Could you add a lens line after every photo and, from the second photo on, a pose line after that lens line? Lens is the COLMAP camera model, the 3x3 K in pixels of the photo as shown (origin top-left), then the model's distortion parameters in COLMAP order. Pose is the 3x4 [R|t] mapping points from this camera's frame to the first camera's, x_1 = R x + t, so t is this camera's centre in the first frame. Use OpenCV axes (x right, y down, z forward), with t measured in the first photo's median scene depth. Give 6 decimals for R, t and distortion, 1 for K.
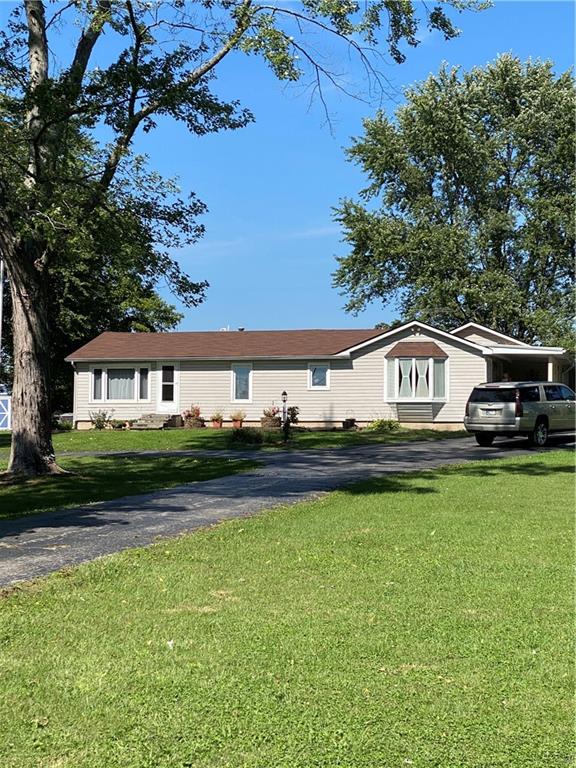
lens RADIAL K [[1317.3, 0, 285.6], [0, 1317.3, 383.8], [0, 0, 1]] dist [0.057373, 0.000000]
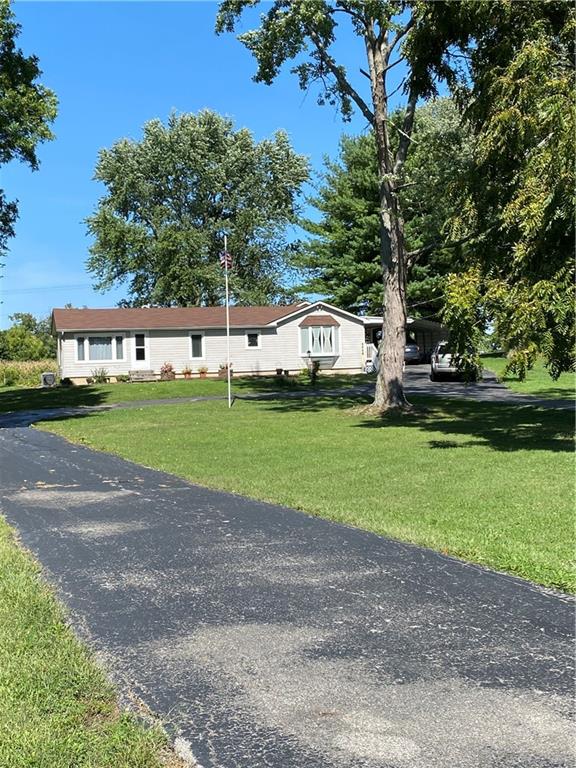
lens RADIAL K [[1022.0, 0, 290.4], [0, 1022.0, 382.9], [0, 0, 1]] dist [-0.009609, 0.000000]
pose [[0.852342, -0.039937, 0.521457, -0.507944], [0.018514, 0.998759, 0.046231, -0.009310], [-0.522657, -0.029750, 0.852024, 0.029669]]
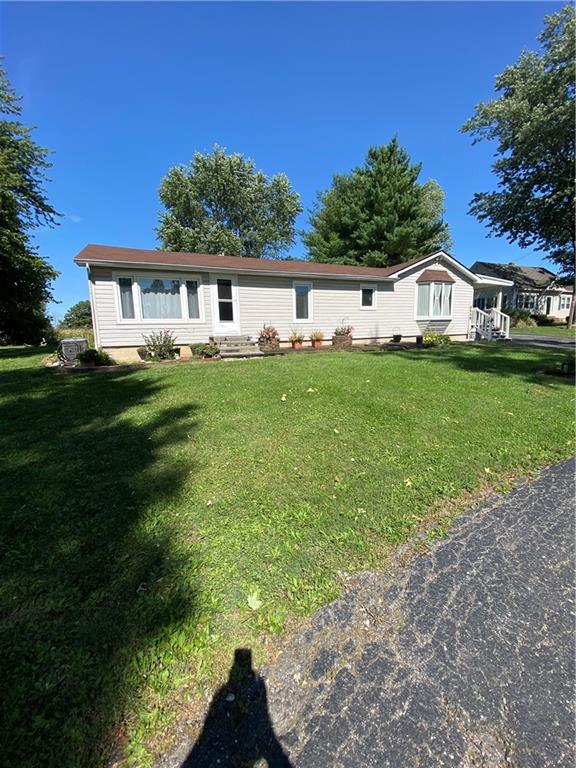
lens RADIAL K [[315.7, 0, 285.5], [0, 315.7, 387.5], [0, 0, 1]] dist [0.003541, -0.002131]
pose [[0.754757, -0.135295, 0.641901, -0.203626], [0.008337, 0.980400, 0.196839, 0.015790], [-0.655951, -0.143214, 0.741092, 0.815273]]
